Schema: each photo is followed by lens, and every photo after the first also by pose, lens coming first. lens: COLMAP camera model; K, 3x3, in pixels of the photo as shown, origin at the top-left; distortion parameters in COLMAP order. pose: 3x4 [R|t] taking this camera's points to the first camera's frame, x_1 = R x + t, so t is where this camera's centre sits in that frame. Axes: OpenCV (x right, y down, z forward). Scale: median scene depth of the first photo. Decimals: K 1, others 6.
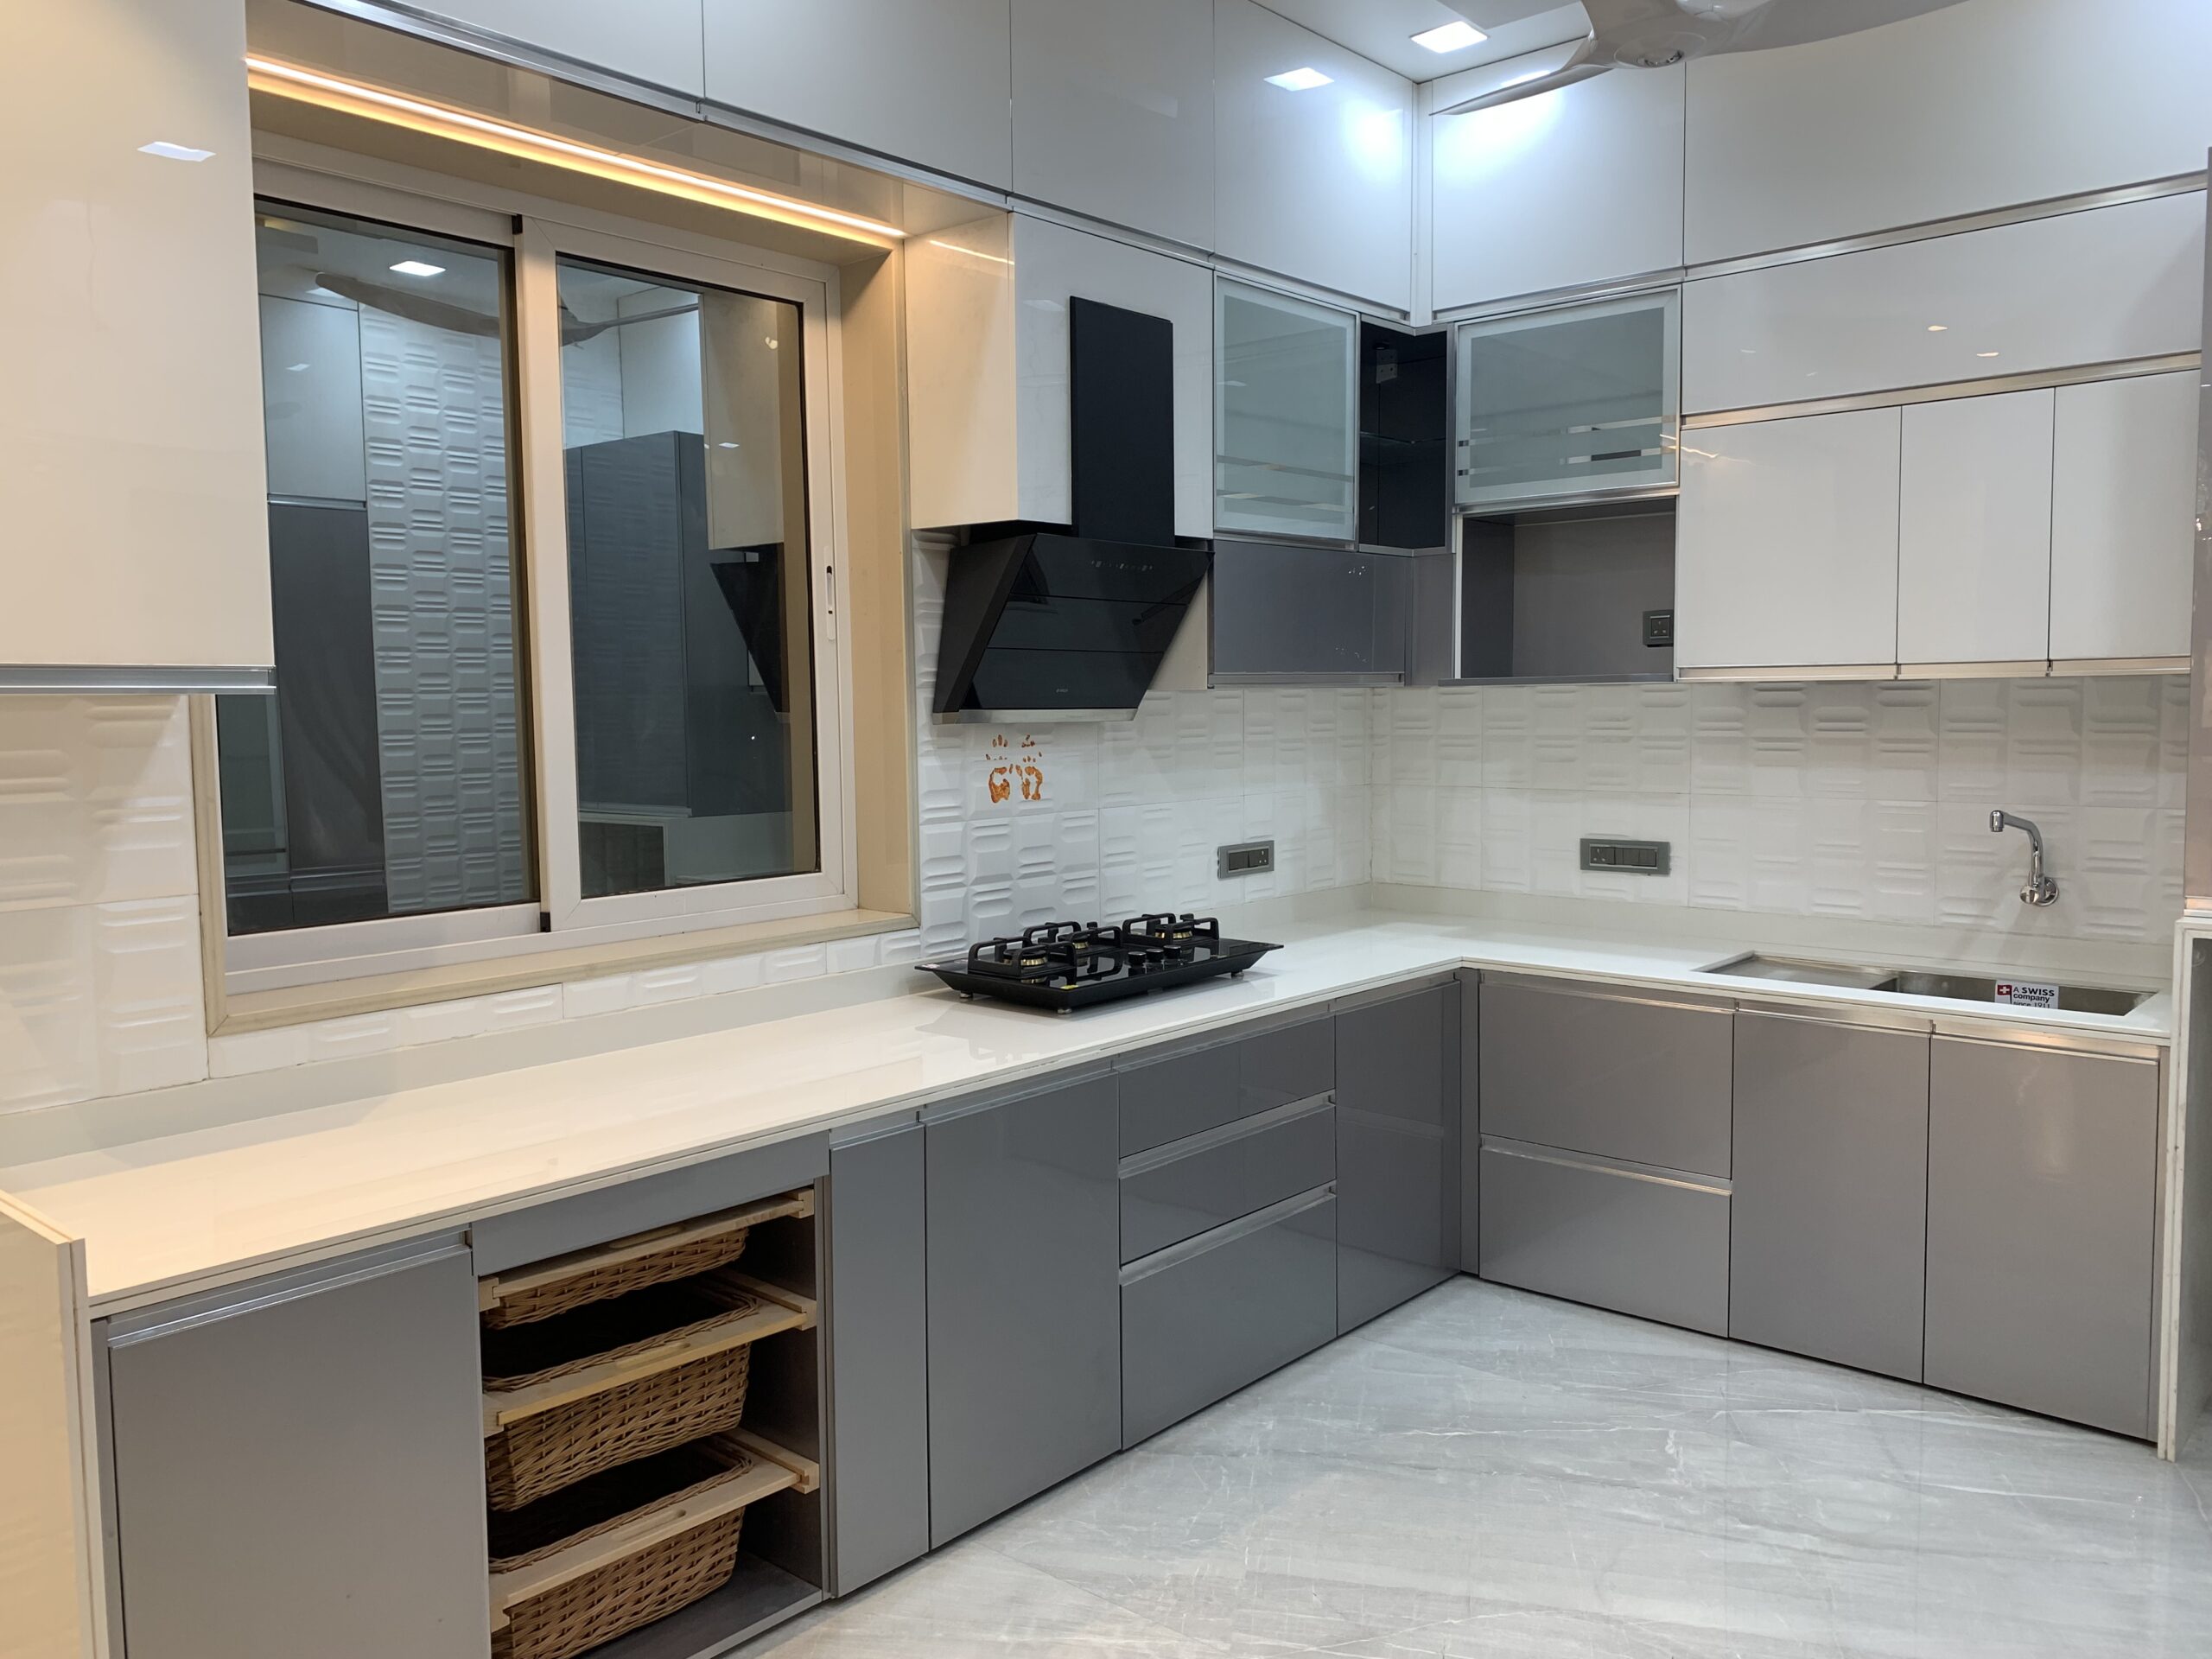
lens RADIAL K [[1687.6, 0, 1106.0], [0, 1687.6, 829.5], [0, 0, 1]] dist [0.008891, 0.001521]
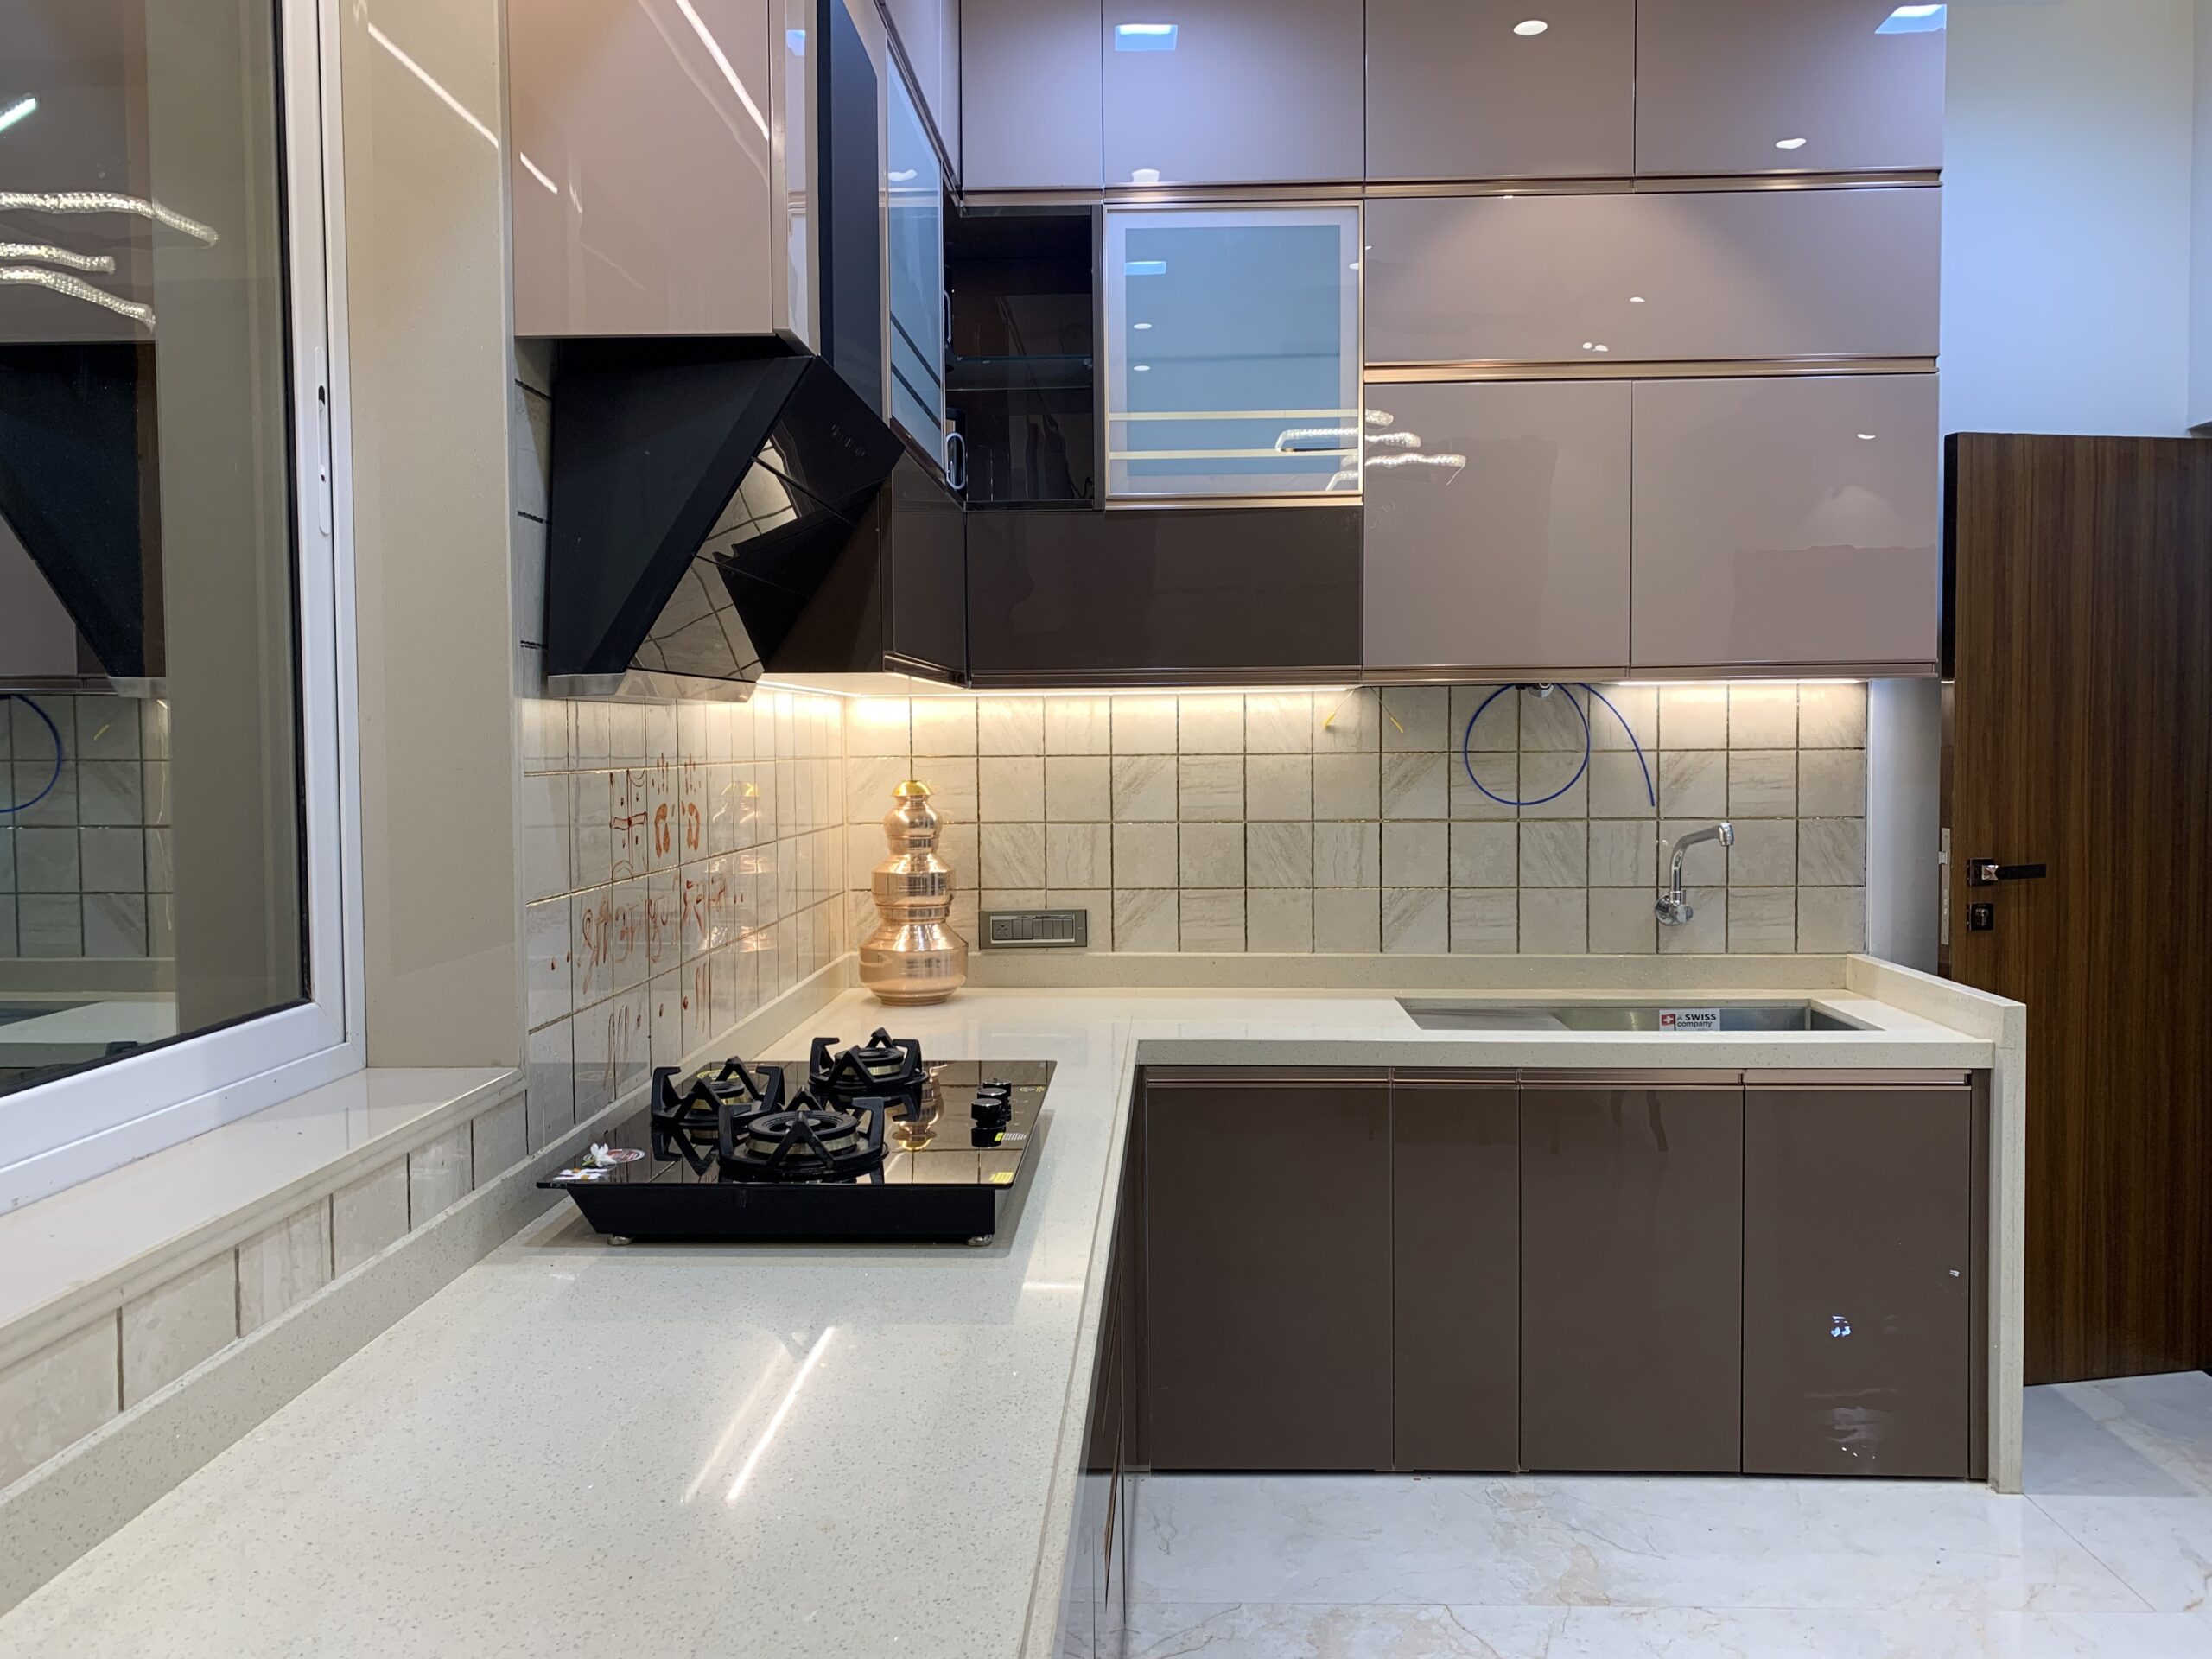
lens RADIAL K [[1687.6, 0, 1106.0], [0, 1687.6, 829.5], [0, 0, 1]] dist [0.008891, 0.001521]
pose [[0.777261, -0.032009, 0.628363, -0.287433], [0.076924, 0.996047, -0.044413, 0.009019], [-0.624458, 0.082856, 0.776651, 0.476038]]
